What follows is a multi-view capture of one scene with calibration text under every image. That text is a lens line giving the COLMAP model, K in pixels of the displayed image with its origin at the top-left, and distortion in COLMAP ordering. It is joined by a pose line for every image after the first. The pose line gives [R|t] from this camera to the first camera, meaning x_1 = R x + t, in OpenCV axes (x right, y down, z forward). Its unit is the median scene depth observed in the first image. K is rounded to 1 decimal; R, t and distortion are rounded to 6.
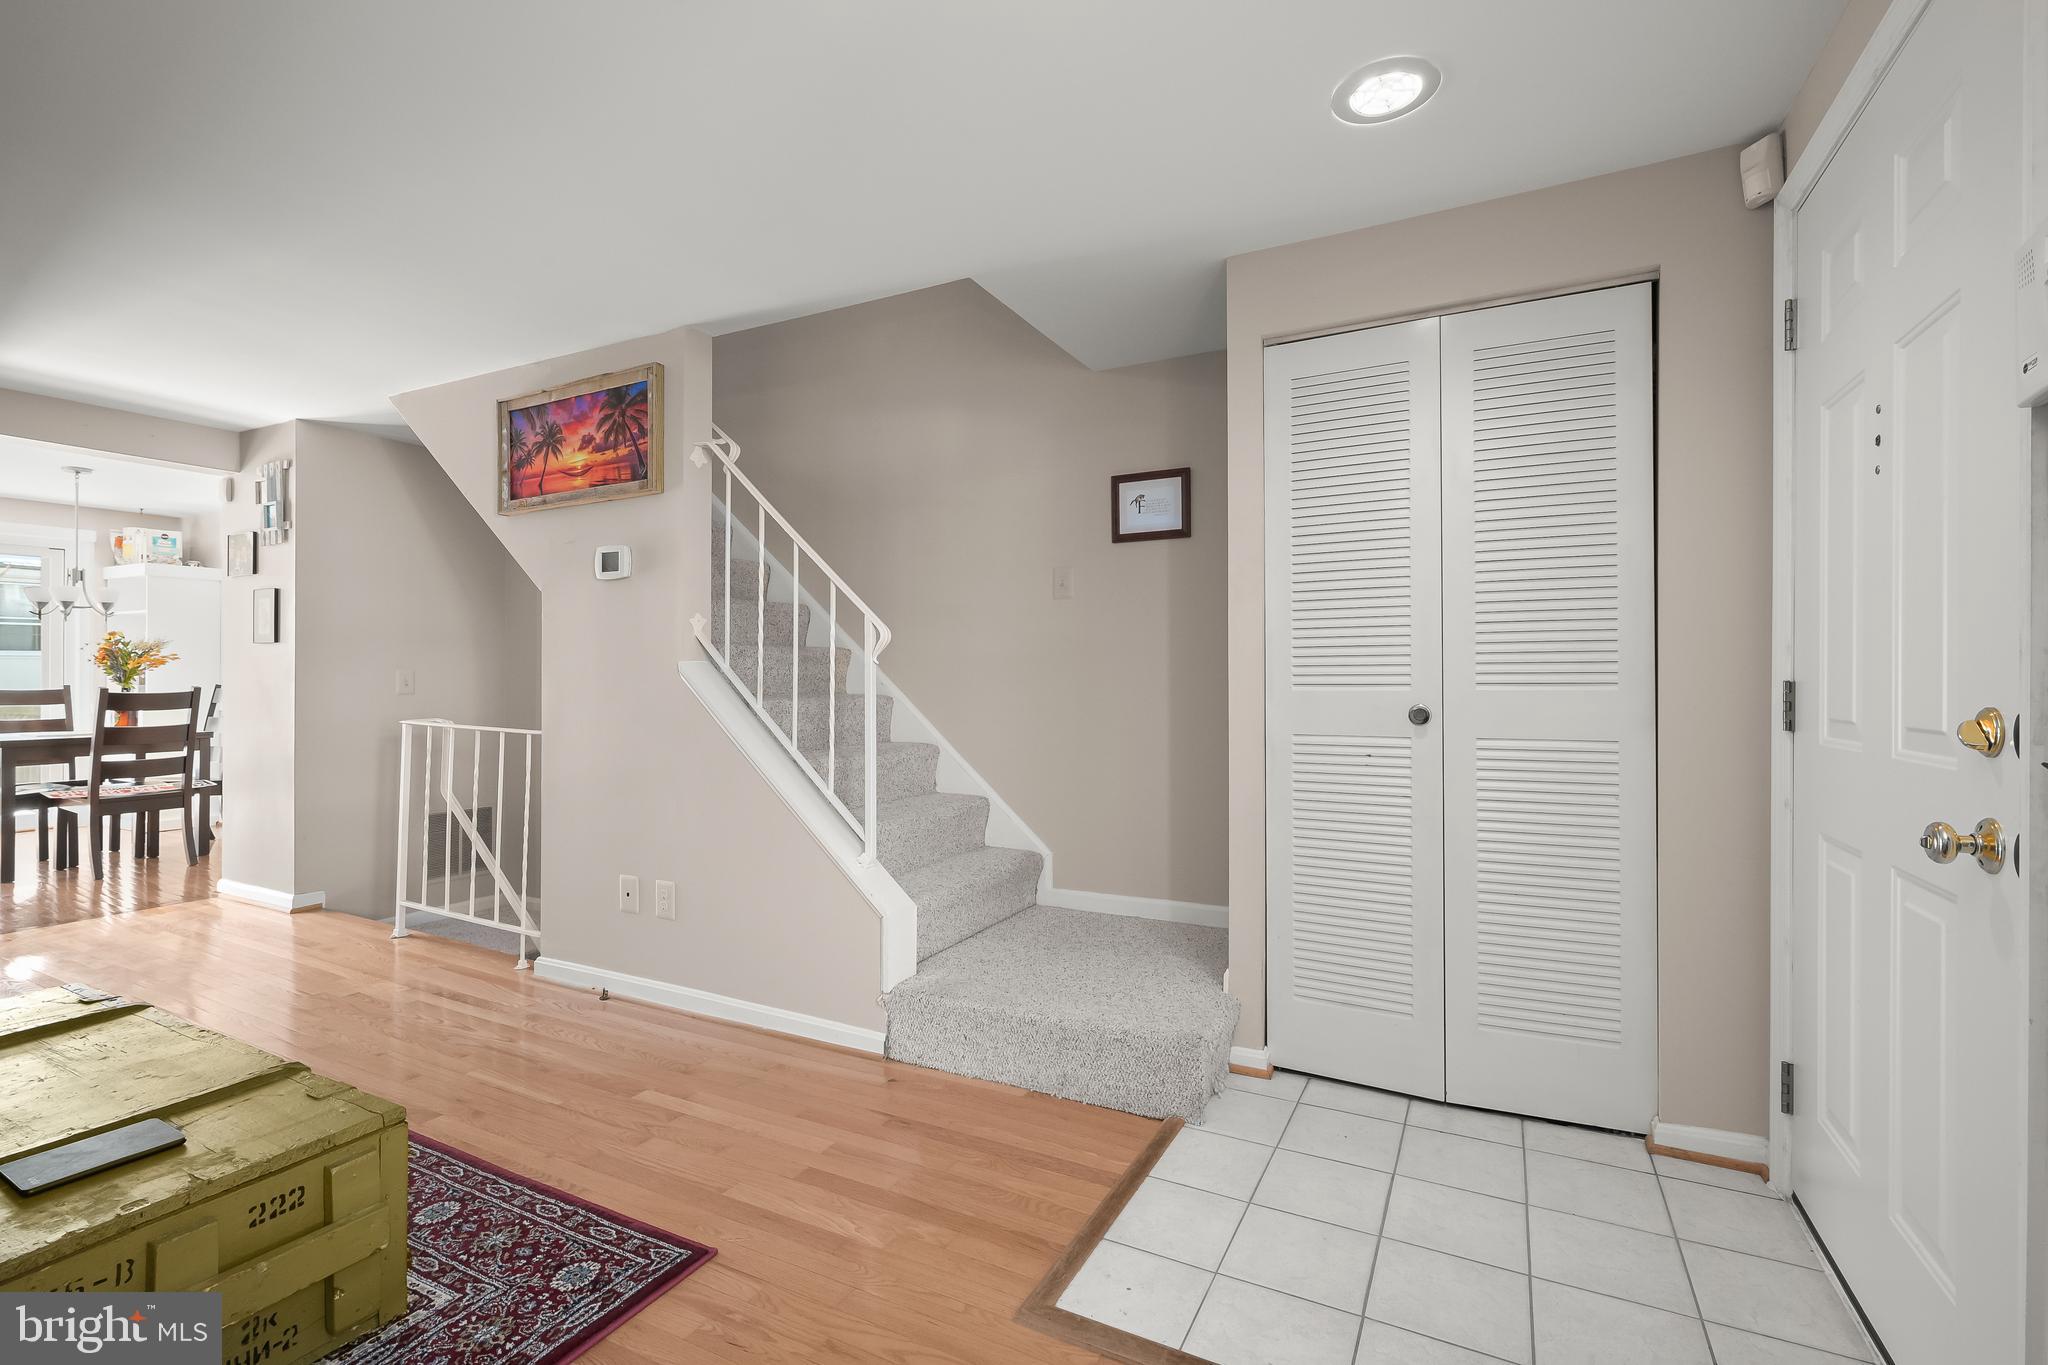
lens RADIAL K [[919.8, 0, 1019.8], [0, 919.8, 672.9], [0, 0, 1]] dist [0.000255, -0.000009]
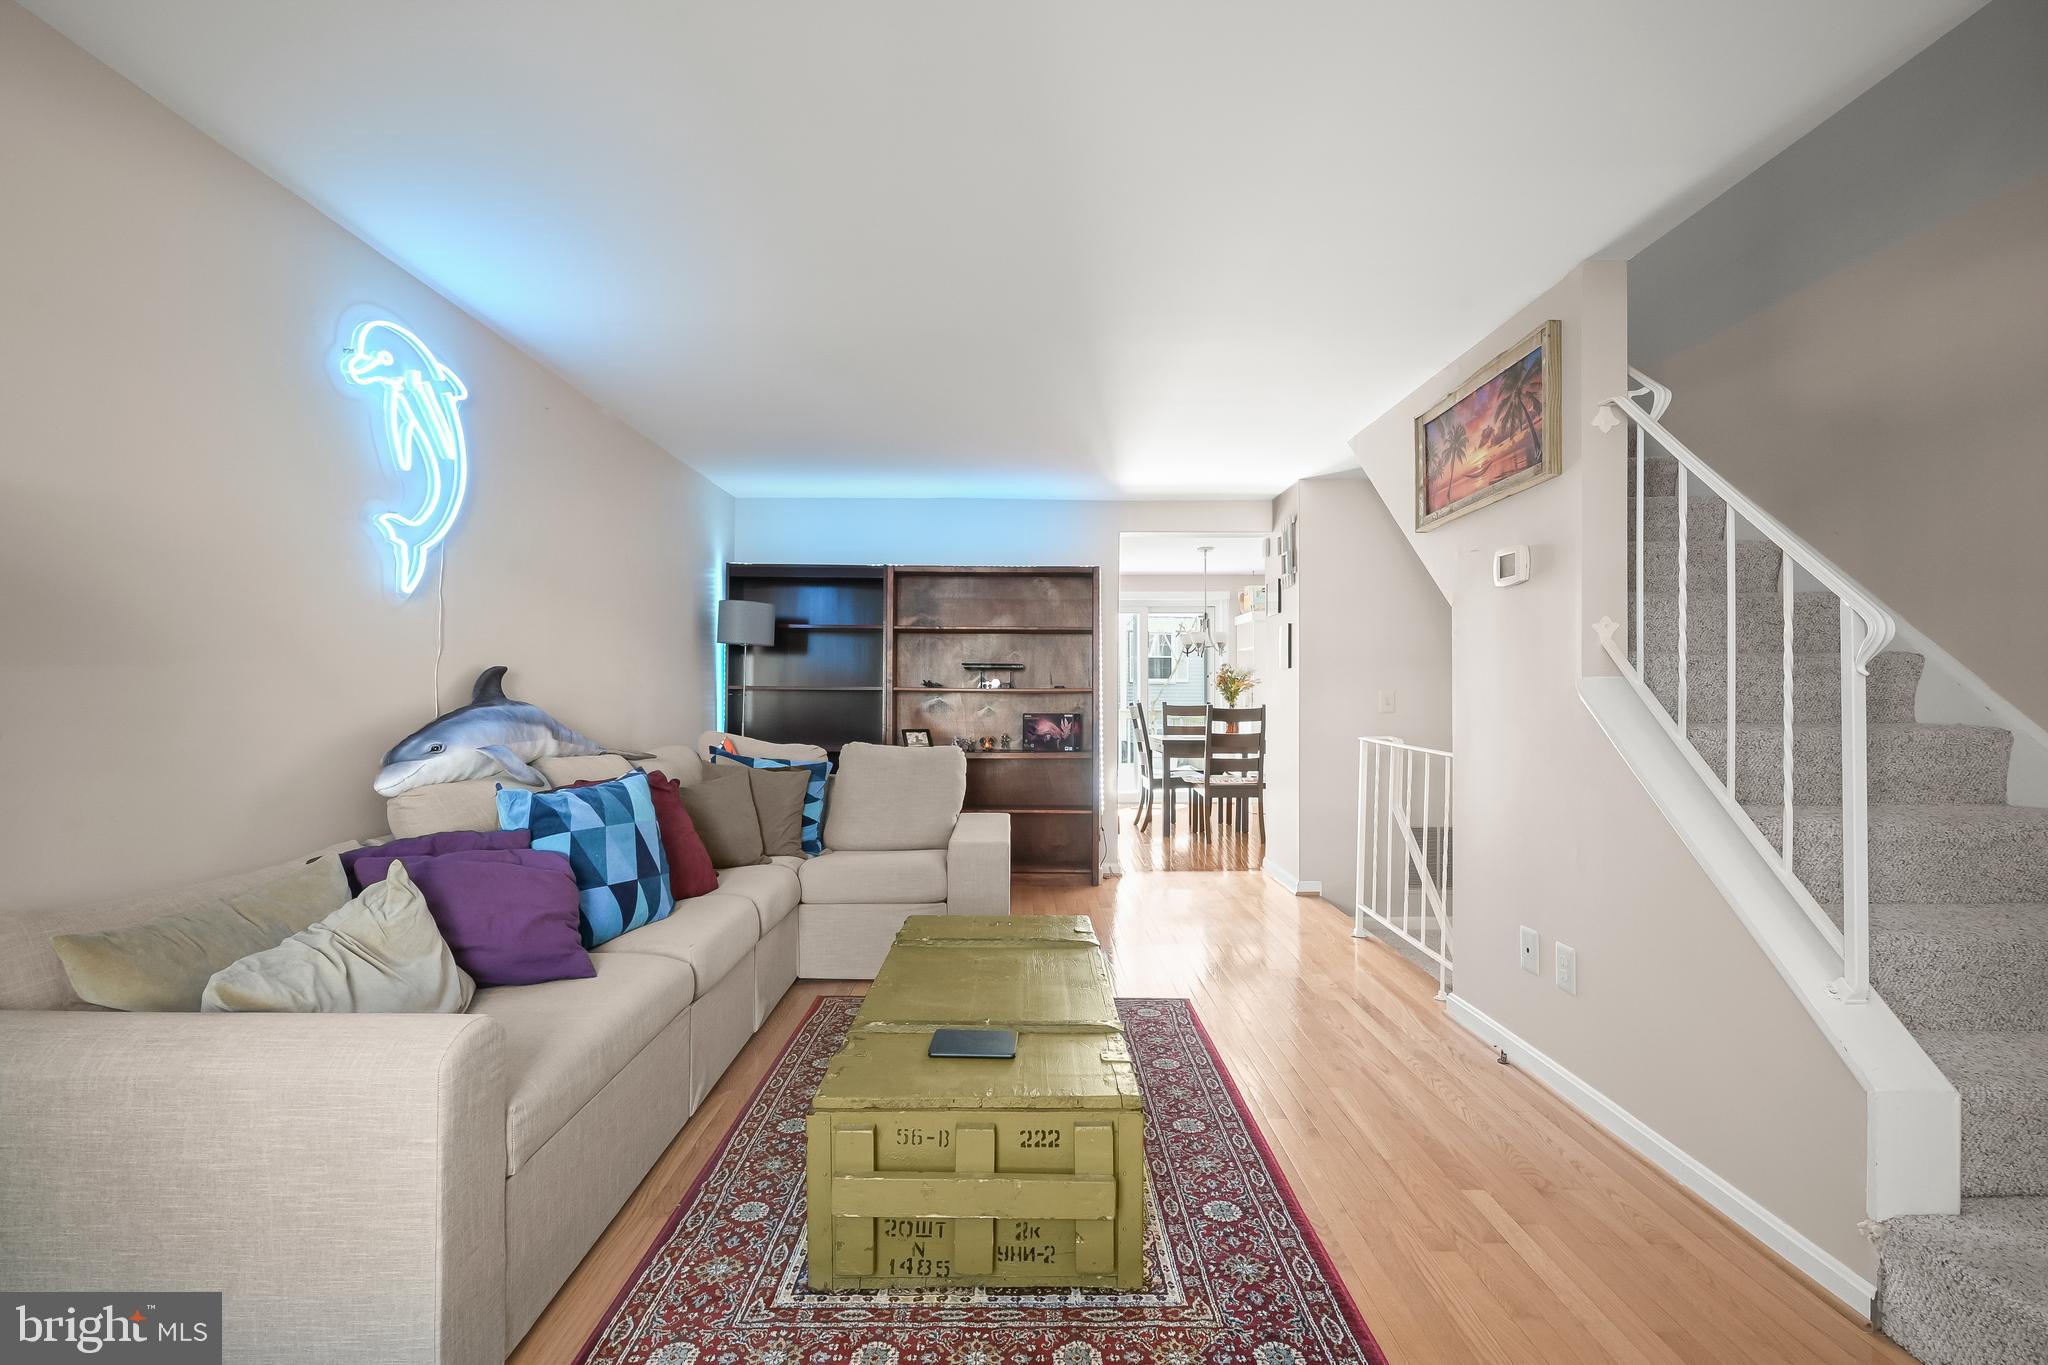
lens RADIAL K [[900.9, 0, 1024.6], [0, 900.9, 687.6], [0, 0, 1]] dist [-0.000536, -0.000180]
pose [[0.467710, -0.008046, -0.883845, 0.122816], [0.002915, 0.999967, -0.007560, 0.001016], [0.883877, 0.000959, 0.467718, 0.237611]]
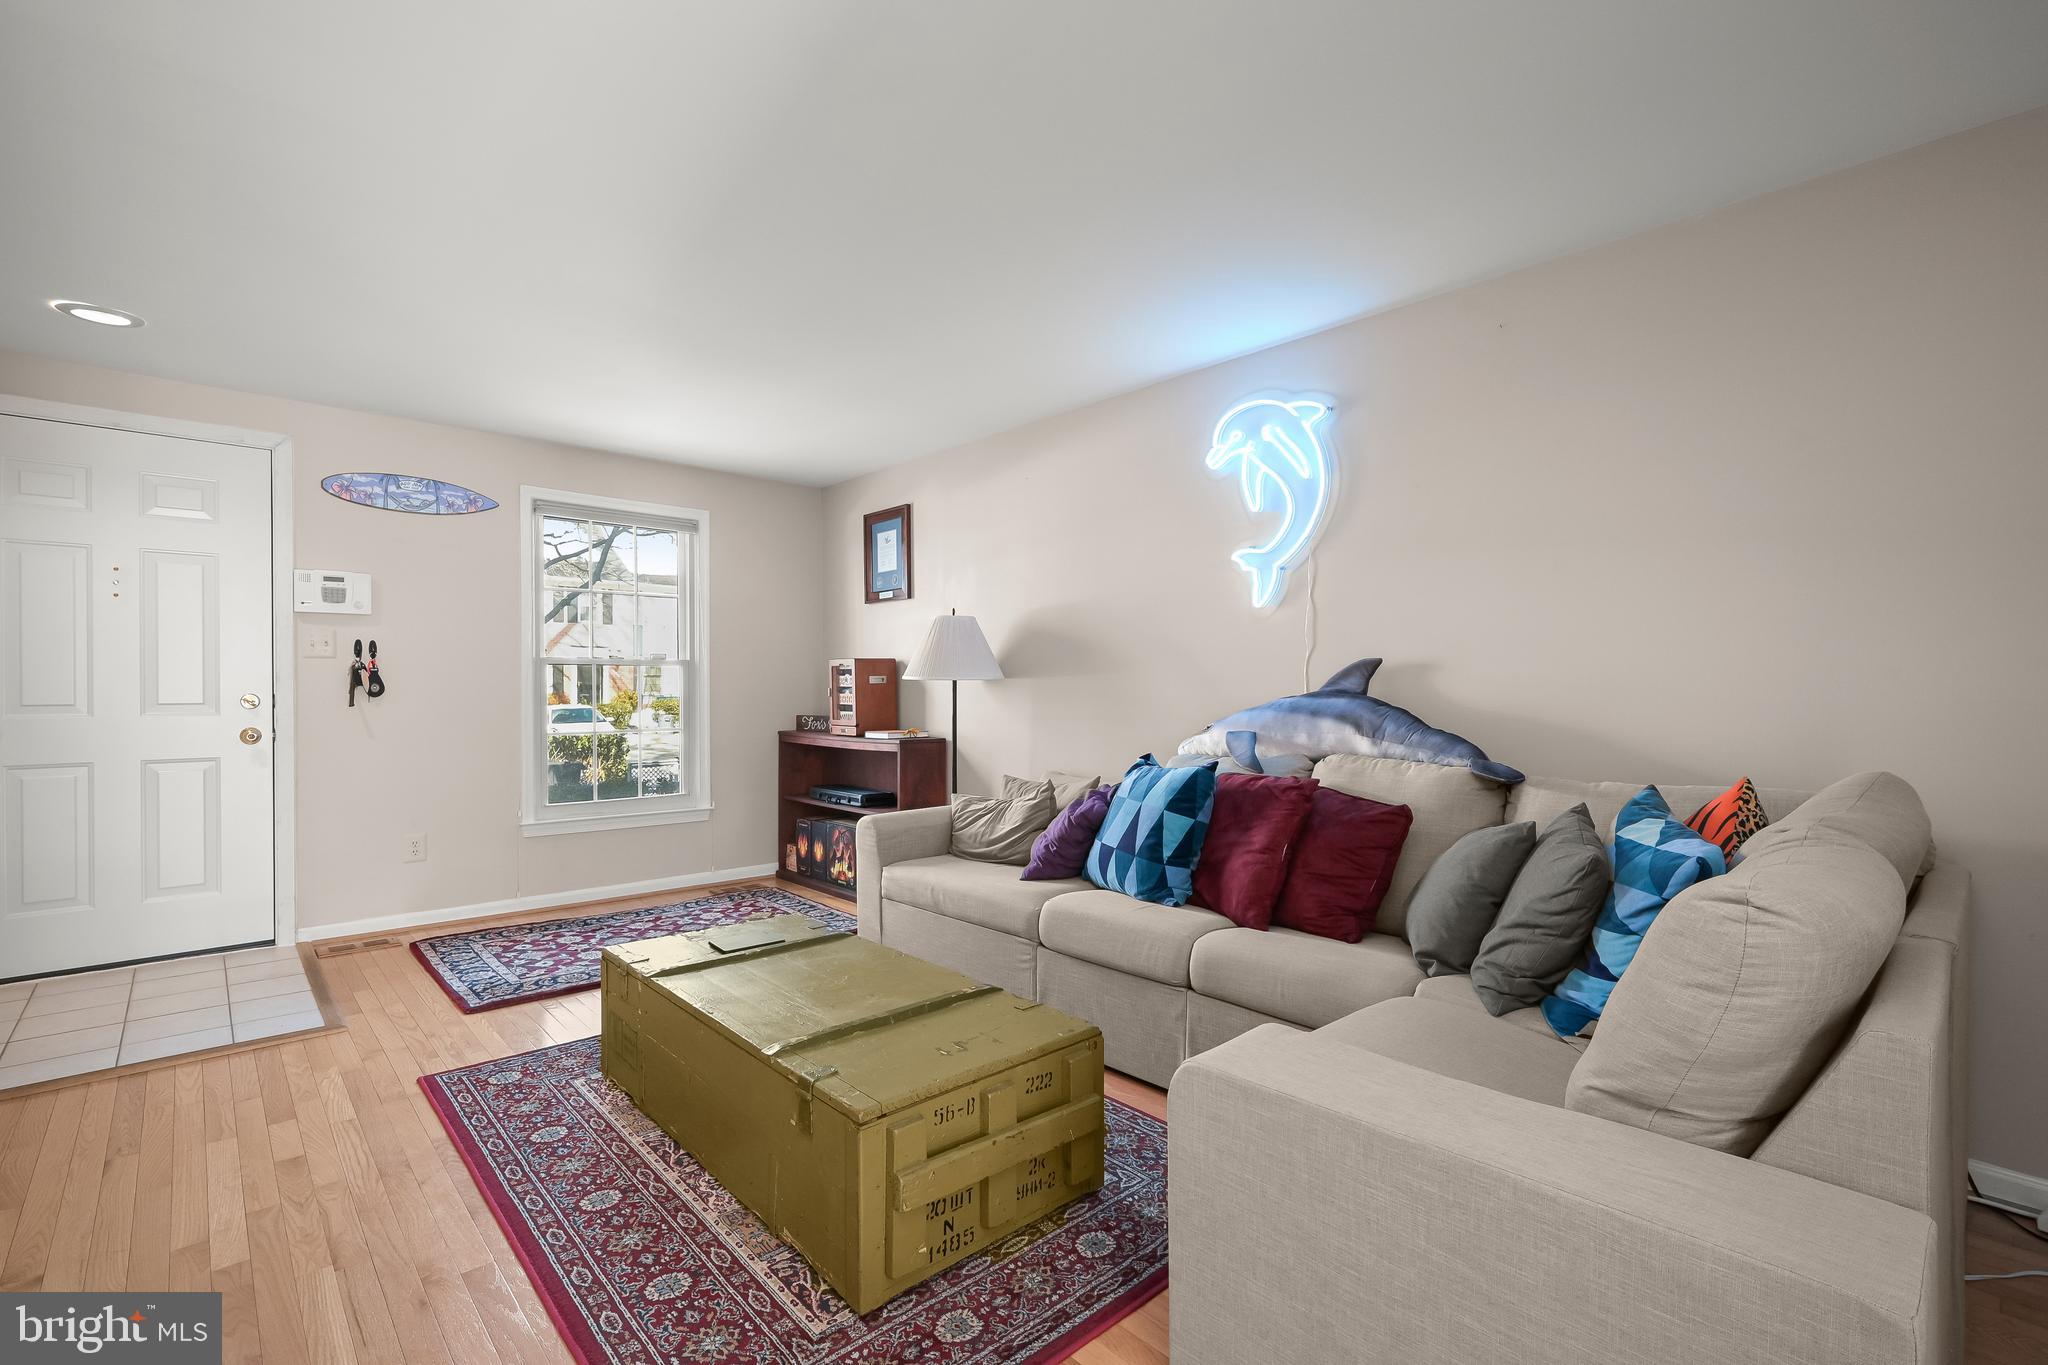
lens RADIAL K [[920.8, 0, 1029.3], [0, 920.8, 698.6], [0, 0, 1]] dist [0.000888, 0.000228]
pose [[-0.940141, -0.008594, 0.340678, -1.186883], [-0.005467, 0.999934, 0.010137, 0.003246], [-0.340743, 0.007668, -0.940125, 1.395960]]
